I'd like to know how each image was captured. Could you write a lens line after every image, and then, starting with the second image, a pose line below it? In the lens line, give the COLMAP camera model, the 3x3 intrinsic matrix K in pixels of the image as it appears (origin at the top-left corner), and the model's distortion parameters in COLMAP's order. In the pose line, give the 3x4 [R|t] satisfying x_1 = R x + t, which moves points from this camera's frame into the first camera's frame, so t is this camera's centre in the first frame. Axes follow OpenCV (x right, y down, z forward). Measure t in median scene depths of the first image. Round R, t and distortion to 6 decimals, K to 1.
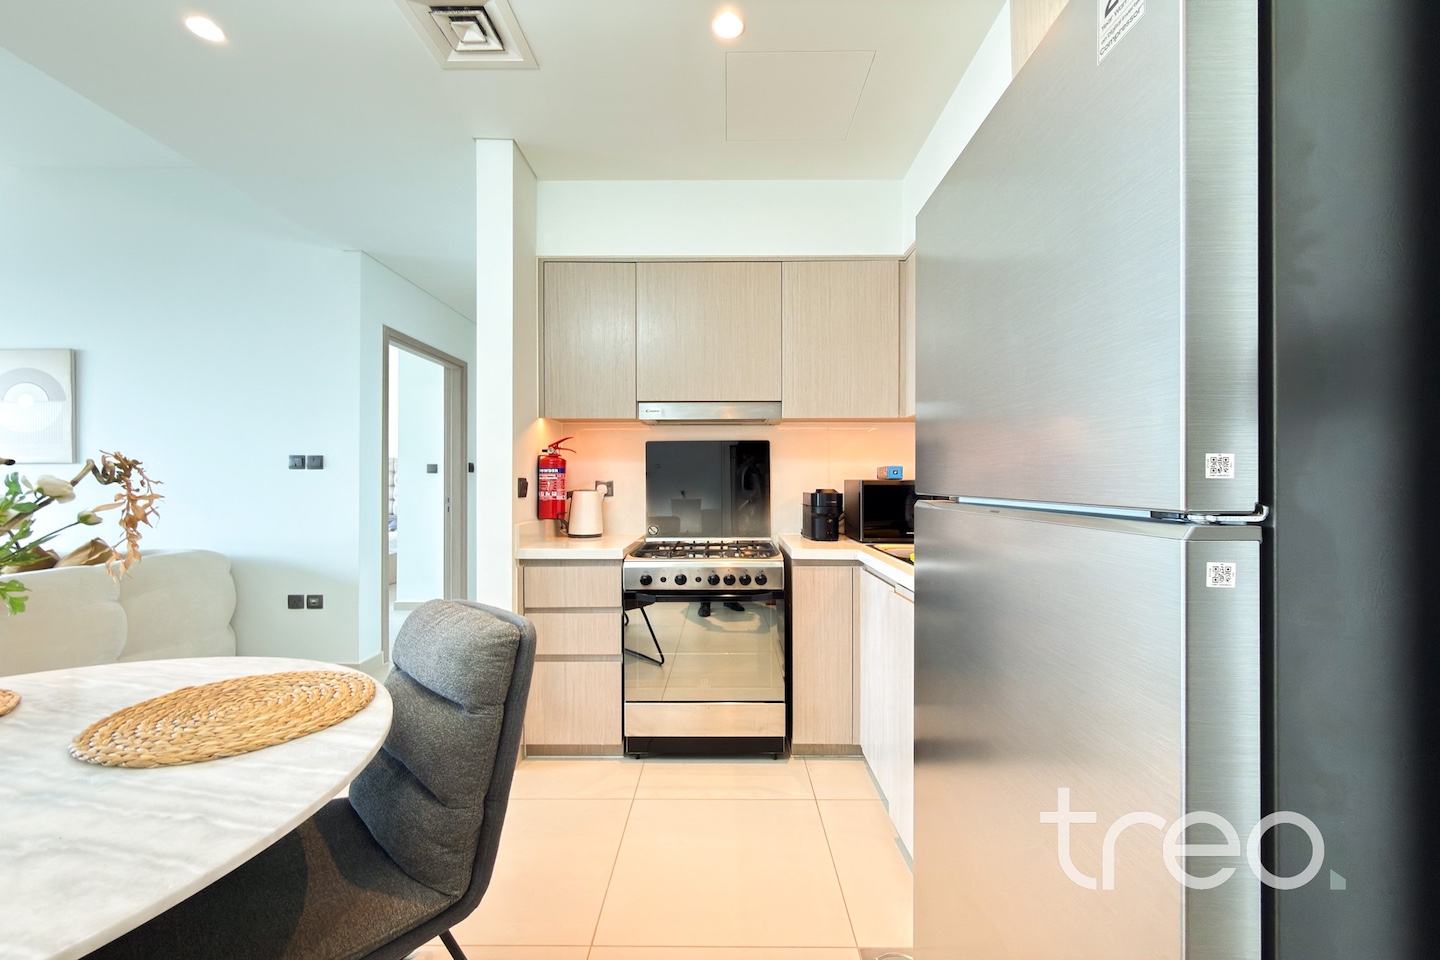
lens RADIAL K [[587.7, 0, 720.6], [0, 587.7, 478.8], [0, 0, 1]] dist [0.000000, 0.001368]
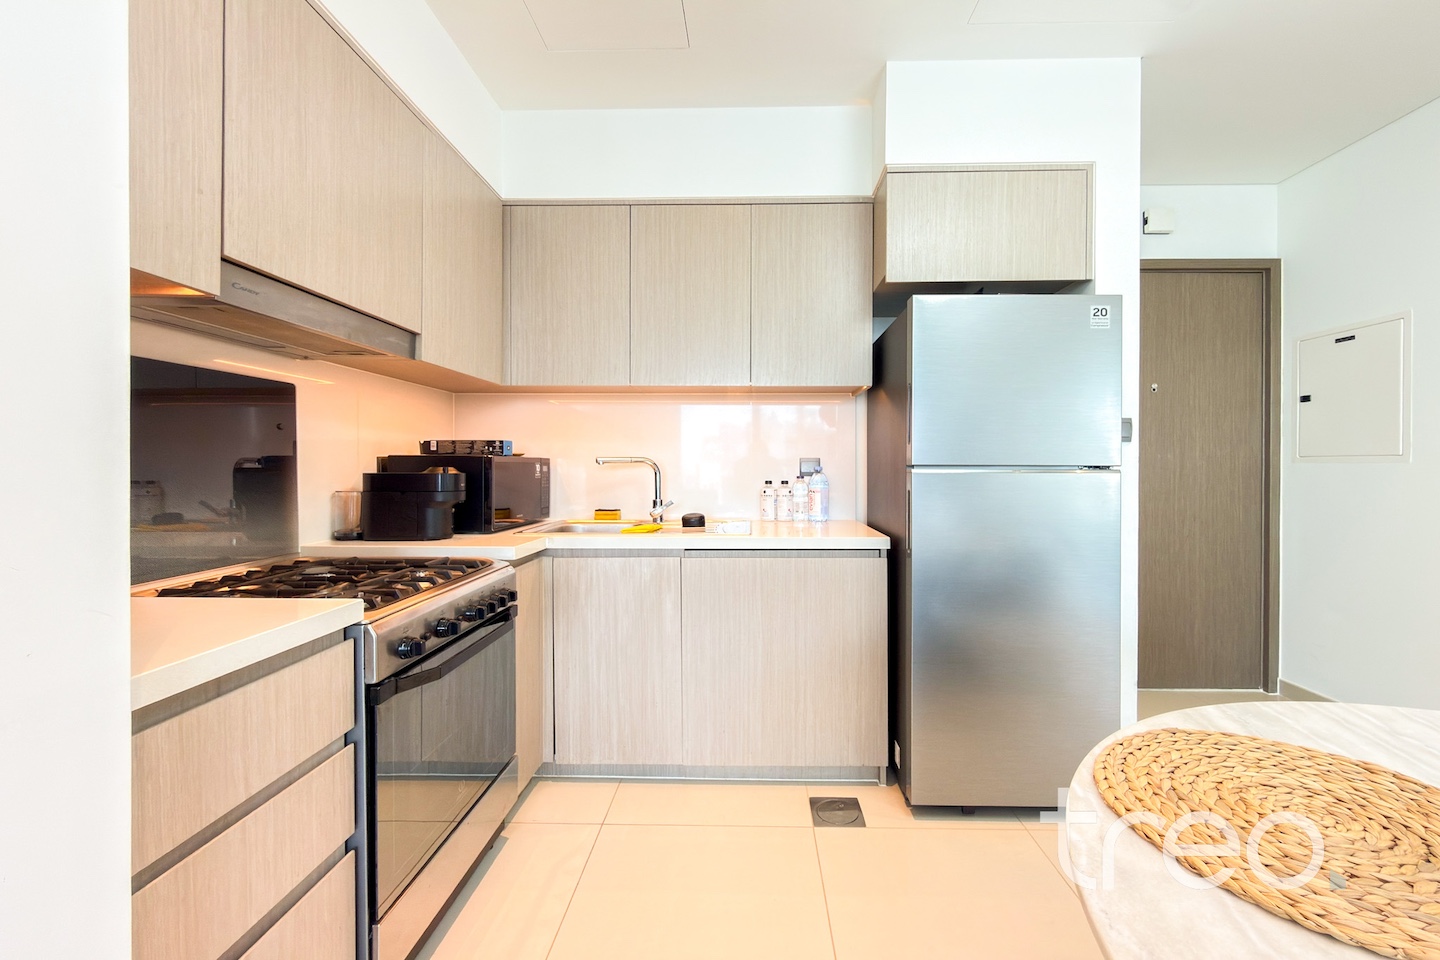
lens RADIAL K [[587.7, 0, 742.5], [0, 587.7, 466.4], [0, 0, 1]] dist [0.000000, 0.001368]
pose [[0.000221, 0.000260, 1.000000, -0.548860], [-0.005234, 0.999986, -0.000258, 0.014635], [-0.999986, -0.005234, 0.000222, 0.624679]]
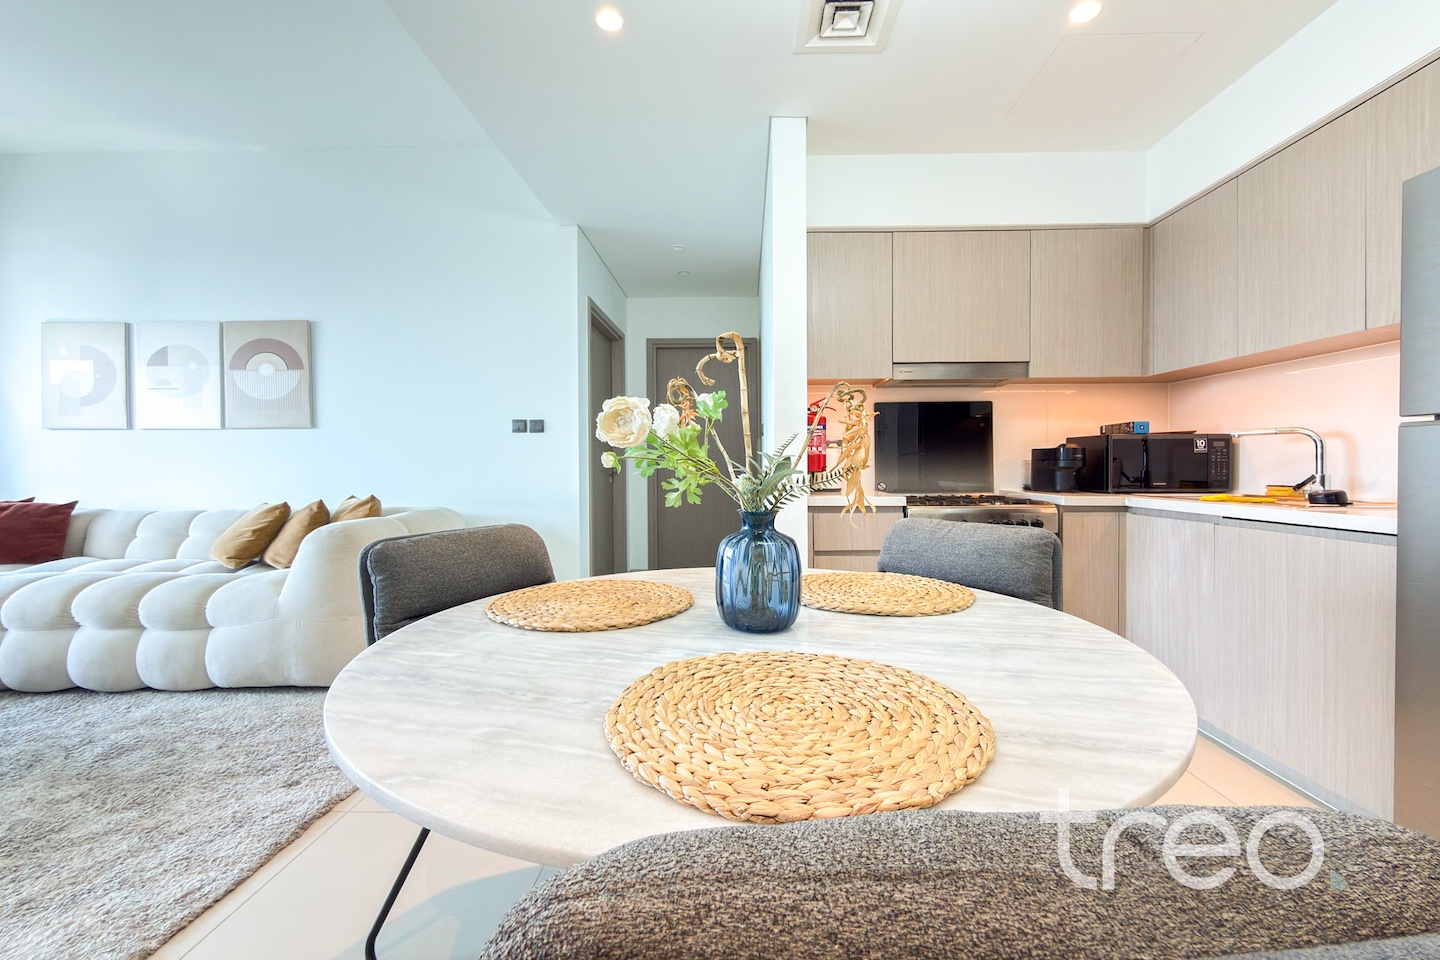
lens RADIAL K [[587.7, 0, 734.8], [0, 587.7, 467.0], [0, 0, 1]] dist [0.000000, 0.001368]
pose [[0.999947, -0.002517, -0.010009, -0.416219], [0.002611, 0.999953, 0.009330, 0.047950], [0.009985, -0.009356, 0.999906, -0.078018]]
